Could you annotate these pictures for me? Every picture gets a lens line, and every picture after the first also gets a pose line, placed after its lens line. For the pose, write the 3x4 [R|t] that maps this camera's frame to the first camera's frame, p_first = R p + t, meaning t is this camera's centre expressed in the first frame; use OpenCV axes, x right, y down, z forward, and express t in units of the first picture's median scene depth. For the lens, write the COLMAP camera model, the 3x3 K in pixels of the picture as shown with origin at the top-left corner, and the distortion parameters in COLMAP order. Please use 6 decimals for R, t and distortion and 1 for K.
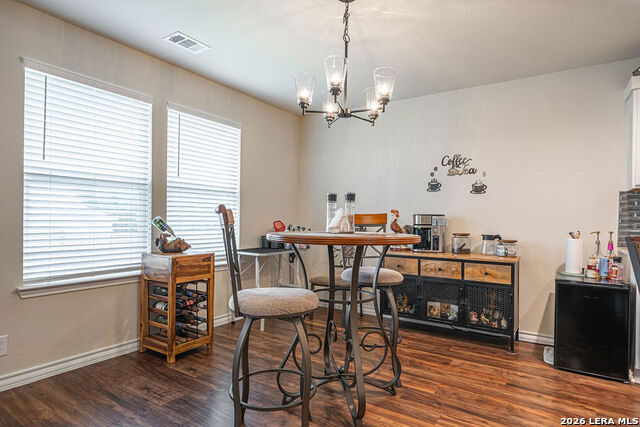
lens RADIAL K [[370.4, 0, 320.0], [0, 370.4, 213.5], [0, 0, 1]] dist [0.021218, 0.000264]
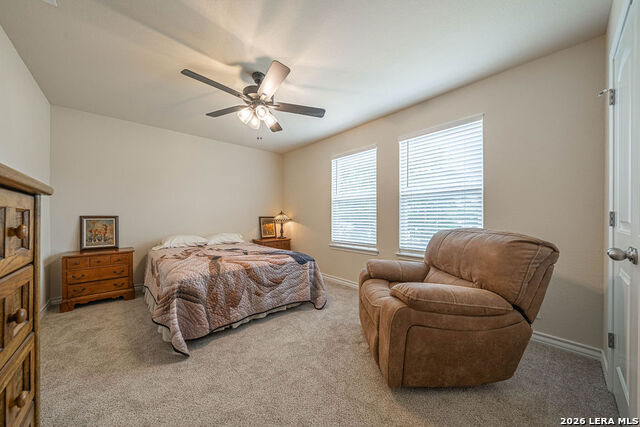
lens RADIAL K [[223.2, 0, 315.2], [0, 223.2, 217.6], [0, 0, 1]] dist [0.000764, 0.000071]
pose [[-0.275545, -0.005703, -0.961271, 0.574161], [0.012573, 0.999875, -0.009536, 0.017887], [0.961206, -0.014714, -0.275439, 1.015660]]
